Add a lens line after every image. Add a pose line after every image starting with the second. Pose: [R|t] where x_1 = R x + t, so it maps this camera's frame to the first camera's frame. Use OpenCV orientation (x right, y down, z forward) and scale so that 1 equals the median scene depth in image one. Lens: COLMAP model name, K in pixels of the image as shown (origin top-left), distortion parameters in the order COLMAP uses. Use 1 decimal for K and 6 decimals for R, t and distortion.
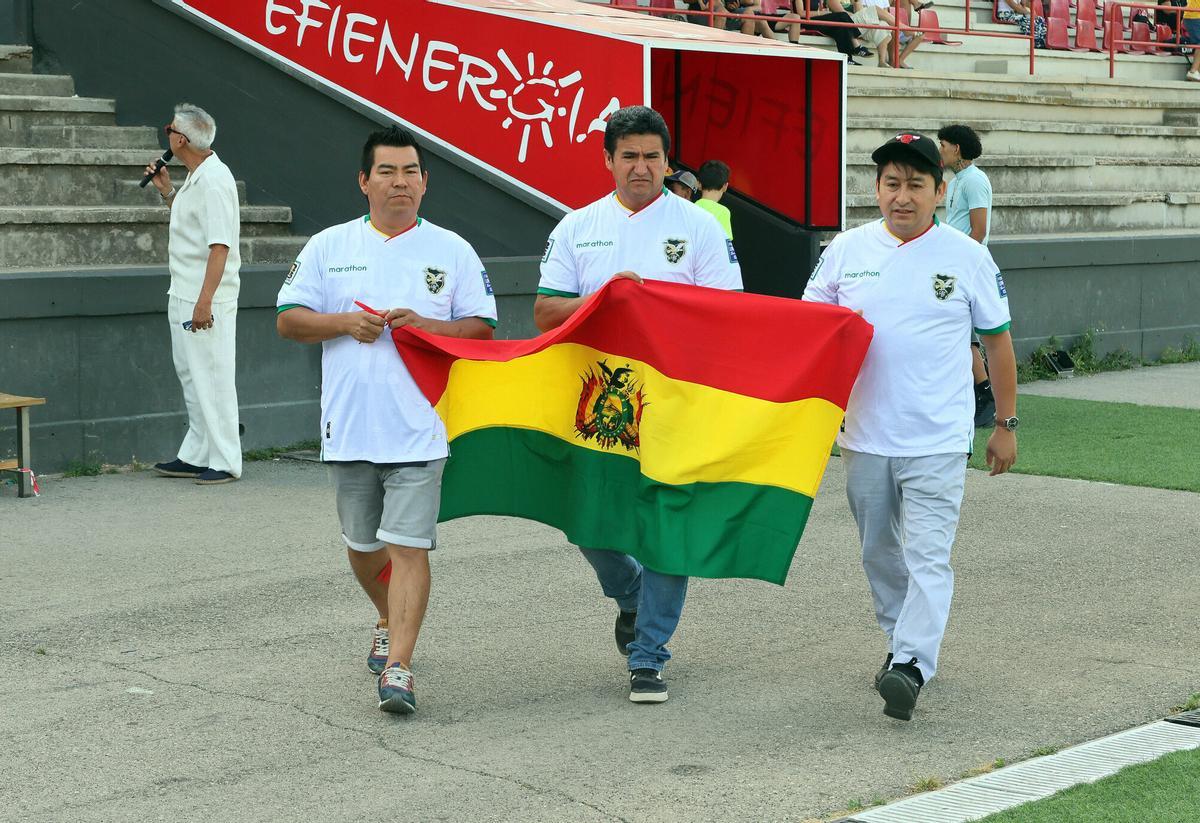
lens RADIAL K [[2754.3, 0, 600.0], [0, 2754.3, 411.5], [0, 0, 1]] dist [0.071684, 0.351079]
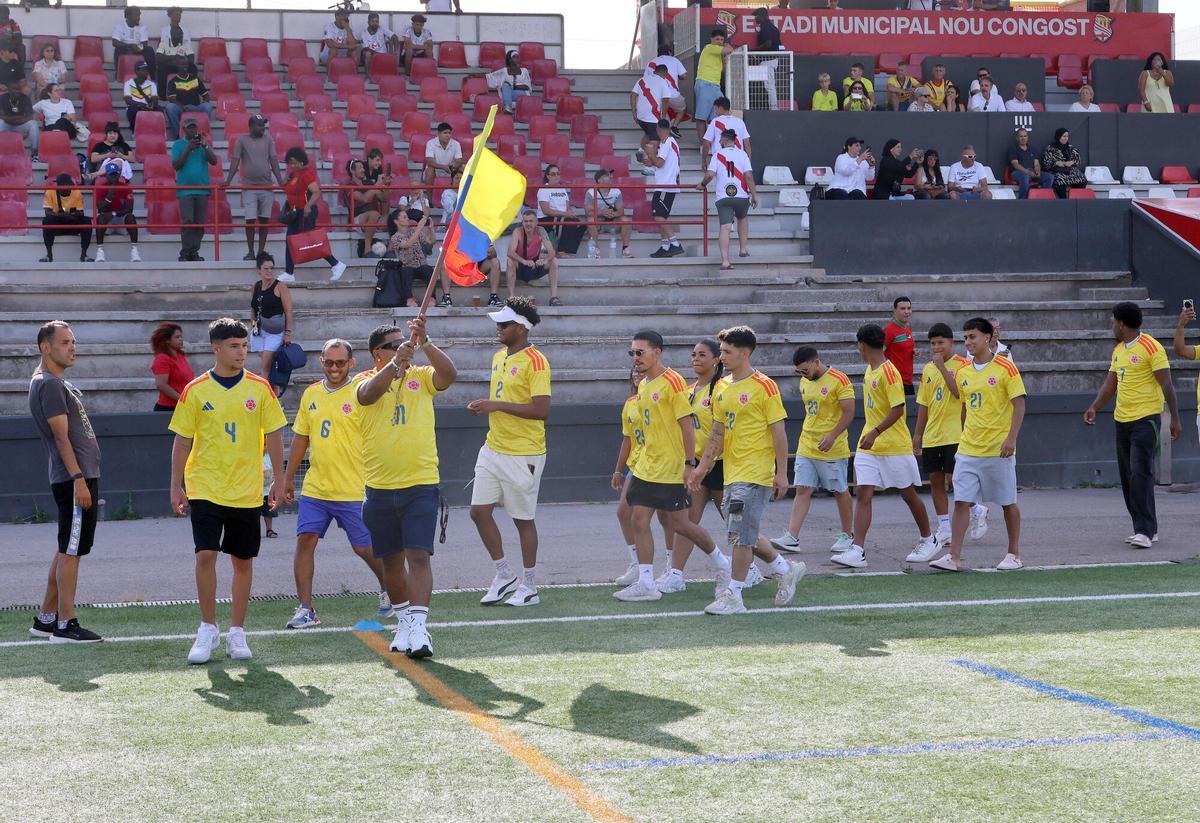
lens RADIAL K [[2754.3, 0, 600.0], [0, 2754.3, 411.5], [0, 0, 1]] dist [0.071684, 0.351079]
pose [[0.797891, 0.002620, -0.602797, 0.638191], [-0.034940, 0.998510, -0.041907, 0.047611], [0.601789, 0.054499, 0.796794, -0.660514]]
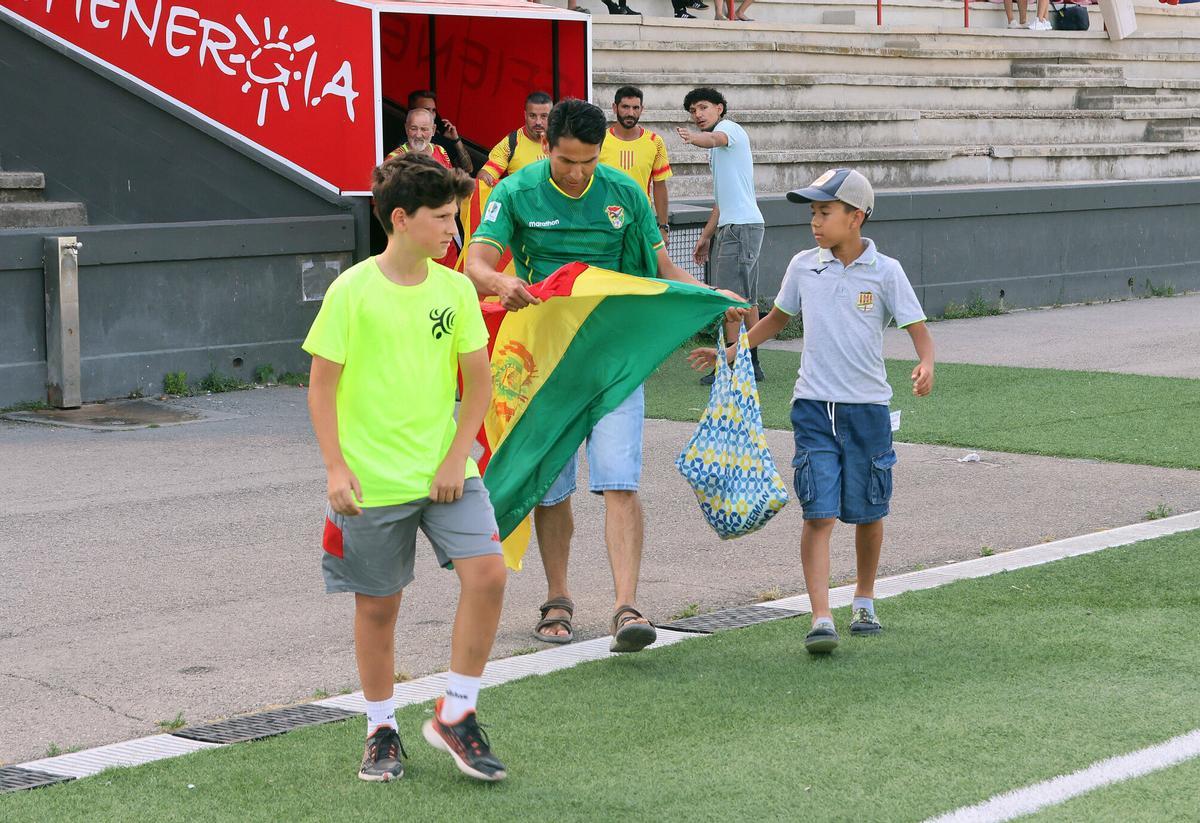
lens RADIAL K [[3050.8, 0, 600.0], [0, 3050.8, 411.5], [0, 0, 1]] dist [-0.003519, 1.007230]
pose [[0.999912, -0.013149, 0.001613, 0.088282], [0.013137, 0.999889, 0.006996, 0.007633], [-0.001705, -0.006975, 0.999974, -0.113642]]
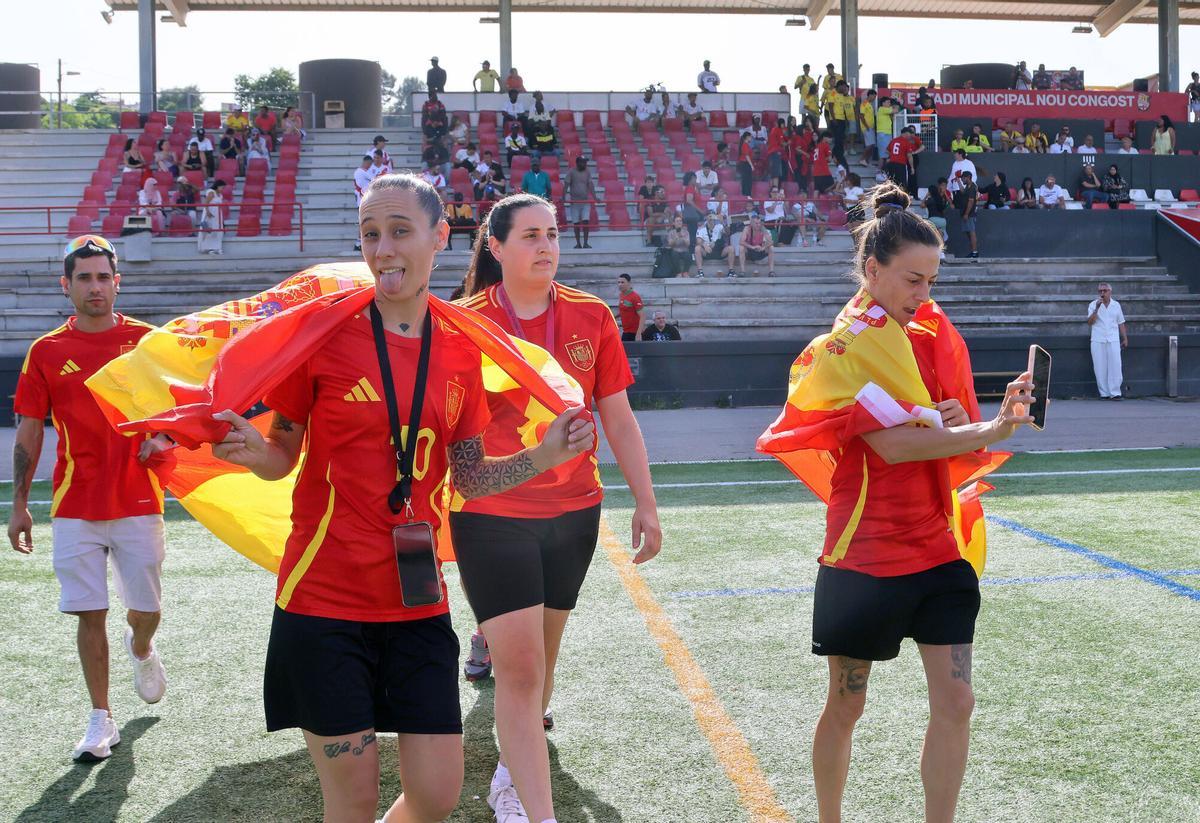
lens RADIAL K [[1673.7, 0, 670.2], [0, 1673.7, 389.1], [0, 0, 1]] dist [-0.160349, 0.124886]
pose [[0.725242, 0.018907, -0.688234, 0.598927], [-0.043418, 0.998889, -0.018311, 0.049659], [0.687123, 0.043162, 0.725257, -0.514138]]
